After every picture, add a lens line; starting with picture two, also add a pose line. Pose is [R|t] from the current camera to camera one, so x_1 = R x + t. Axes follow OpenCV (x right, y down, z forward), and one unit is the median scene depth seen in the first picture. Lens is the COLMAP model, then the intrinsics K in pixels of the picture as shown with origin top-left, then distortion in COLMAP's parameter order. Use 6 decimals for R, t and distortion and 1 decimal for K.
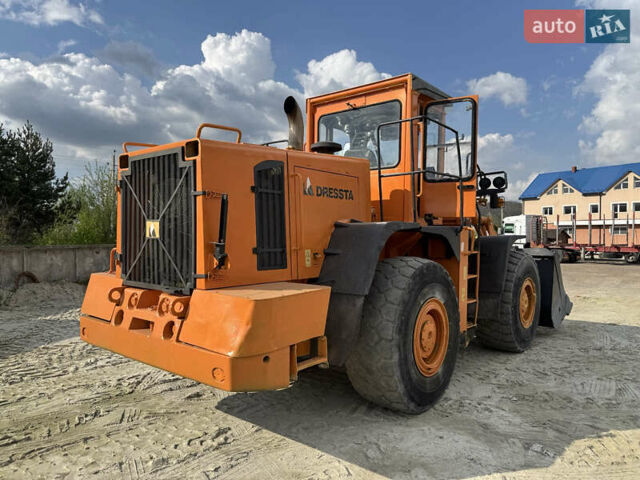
lens RADIAL K [[482.5, 0, 321.6], [0, 482.5, 238.5], [0, 0, 1]] dist [0.027324, -0.013281]
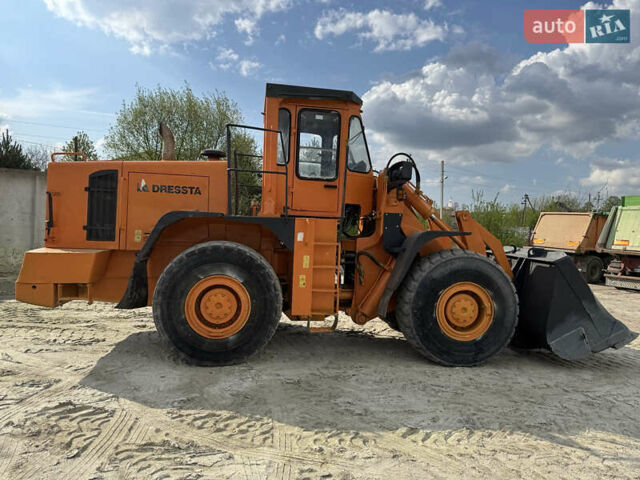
lens RADIAL K [[482.5, 0, 337.1], [0, 482.5, 235.4], [0, 0, 1]] dist [0.027324, -0.013281]
pose [[0.710516, 0.042517, -0.702396, 0.167214], [-0.039237, 0.999014, 0.020781, -0.001512], [0.702587, 0.012795, 0.711483, 0.045725]]
